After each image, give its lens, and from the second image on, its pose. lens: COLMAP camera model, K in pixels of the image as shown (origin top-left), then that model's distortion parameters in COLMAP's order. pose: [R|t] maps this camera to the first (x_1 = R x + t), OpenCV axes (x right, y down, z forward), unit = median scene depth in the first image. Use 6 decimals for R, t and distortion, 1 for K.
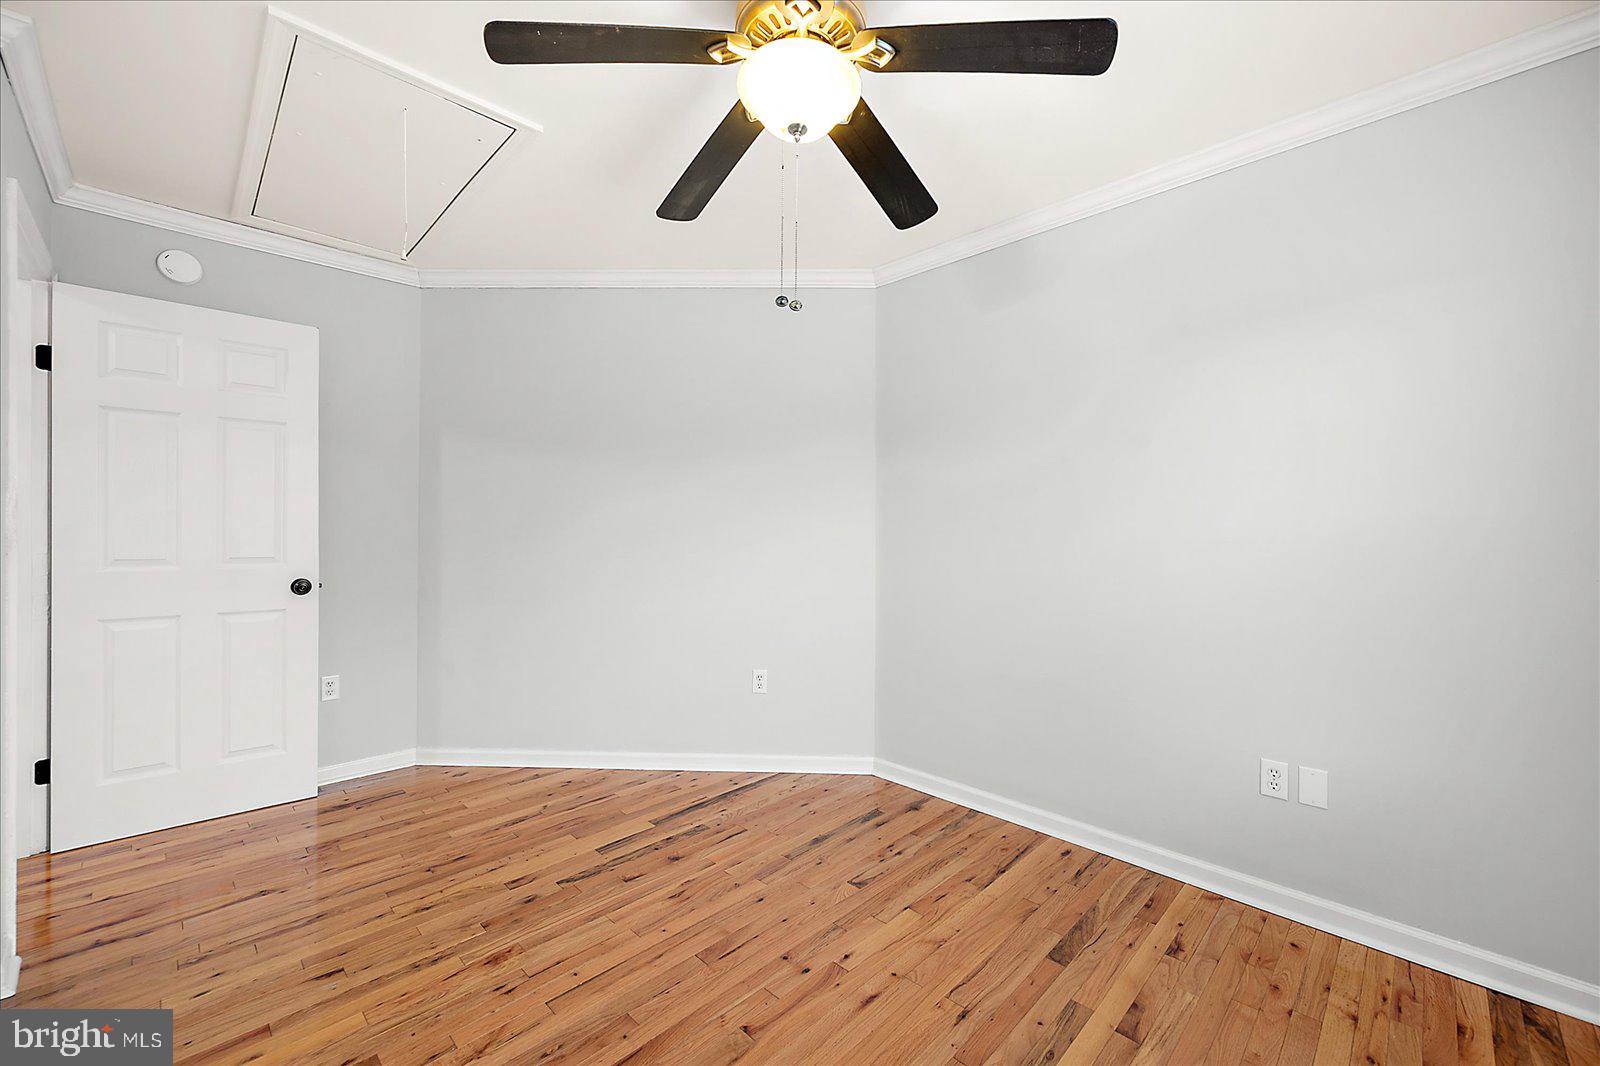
lens RADIAL K [[648.6, 0, 800.6], [0, 648.6, 534.2], [0, 0, 1]] dist [0.003615, 0.000444]
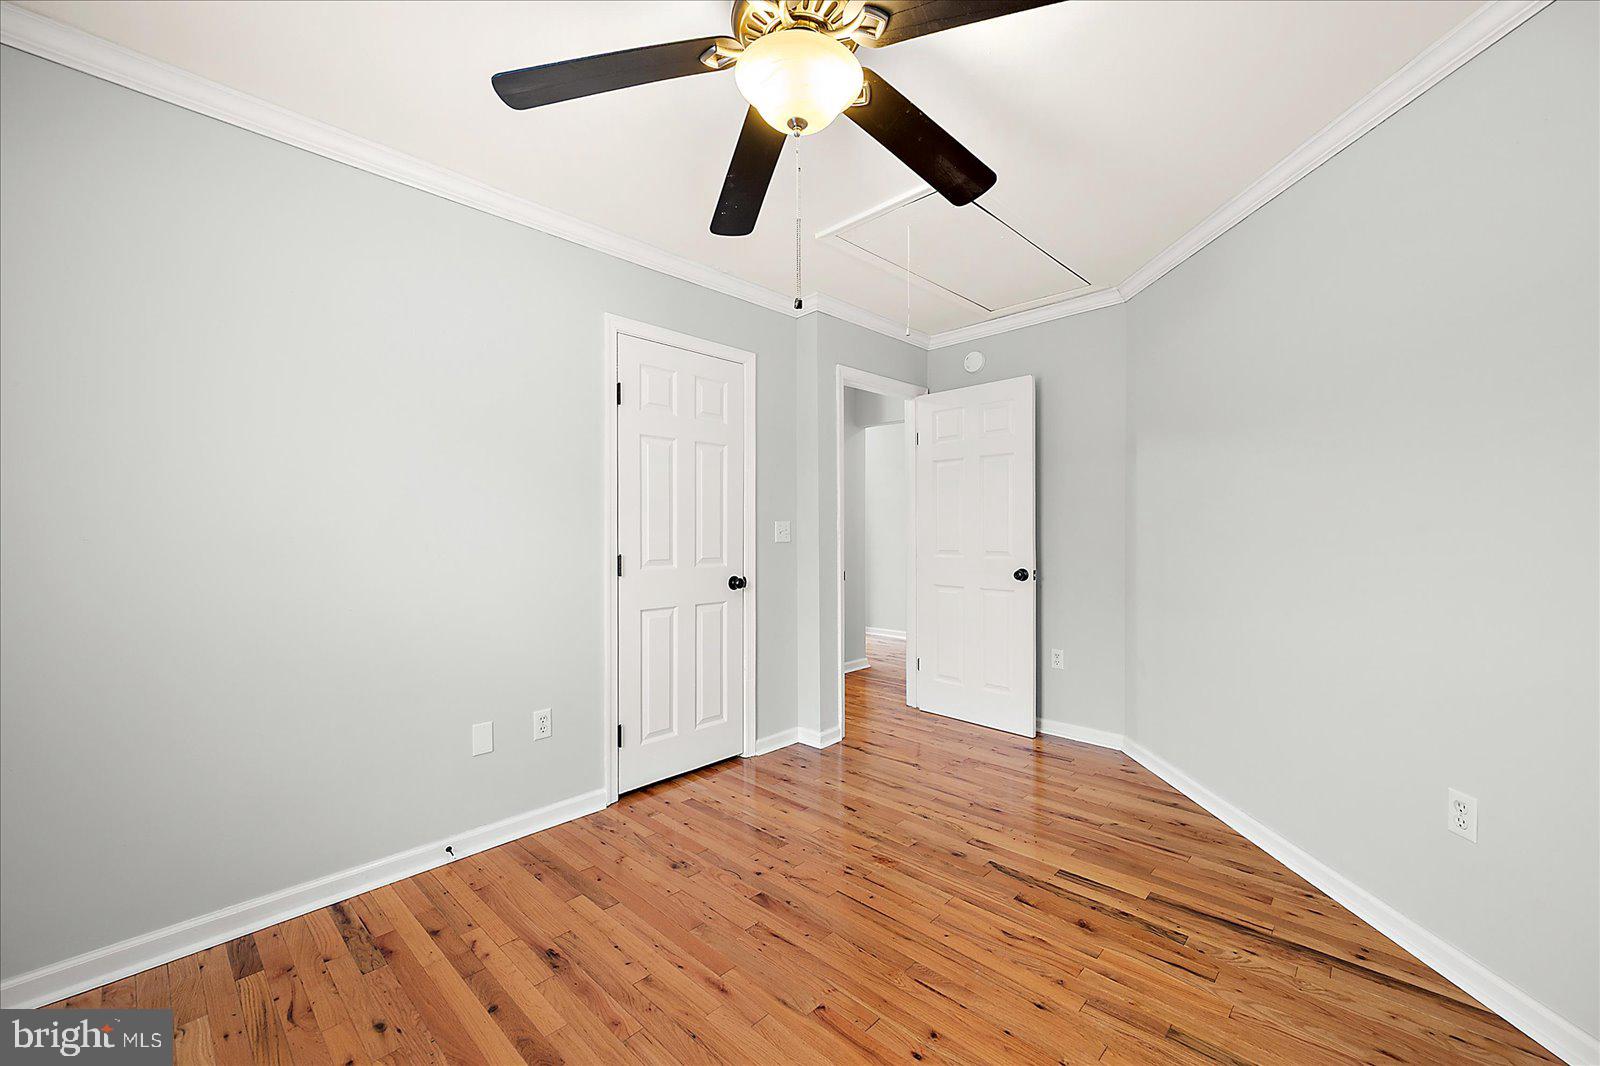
lens RADIAL K [[648.6, 0, 815.2], [0, 648.6, 544.4], [0, 0, 1]] dist [0.003615, 0.000444]
pose [[0.019296, 0.015258, -0.999697, 0.627330], [-0.001933, 0.999882, 0.015223, -0.000671], [0.999812, 0.001639, 0.019323, 0.638800]]
